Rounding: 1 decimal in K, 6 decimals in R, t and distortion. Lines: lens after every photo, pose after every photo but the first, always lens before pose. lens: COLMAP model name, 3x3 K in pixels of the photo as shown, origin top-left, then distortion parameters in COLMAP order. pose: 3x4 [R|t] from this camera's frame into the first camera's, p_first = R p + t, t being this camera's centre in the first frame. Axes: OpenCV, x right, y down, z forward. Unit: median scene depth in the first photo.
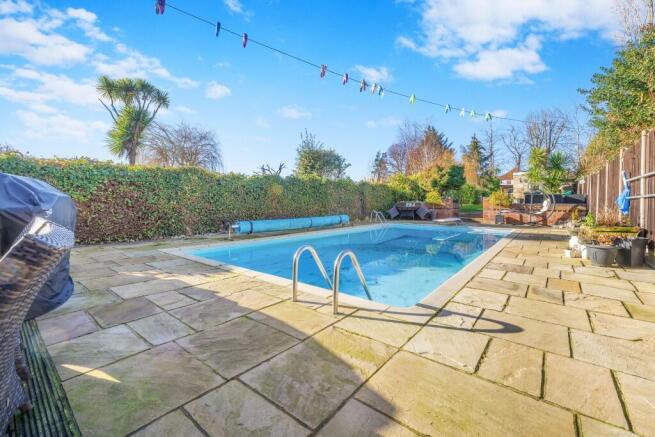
lens RADIAL K [[273.9, 0, 329.4], [0, 273.9, 206.0], [0, 0, 1]] dist [0.001718, 0.000297]
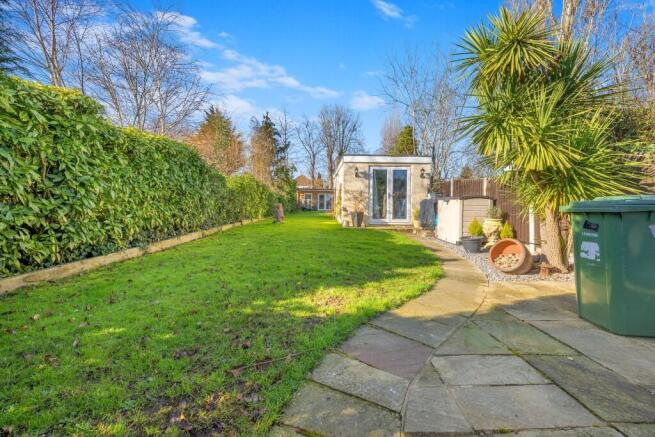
lens RADIAL K [[273.9, 0, 329.4], [0, 273.9, 206.0], [0, 0, 1]] dist [0.001718, 0.000297]
pose [[0.755357, 0.006646, 0.655280, 0.201762], [0.002369, 0.999914, -0.012871, -0.017342], [-0.655310, 0.011275, 0.755276, 0.384688]]
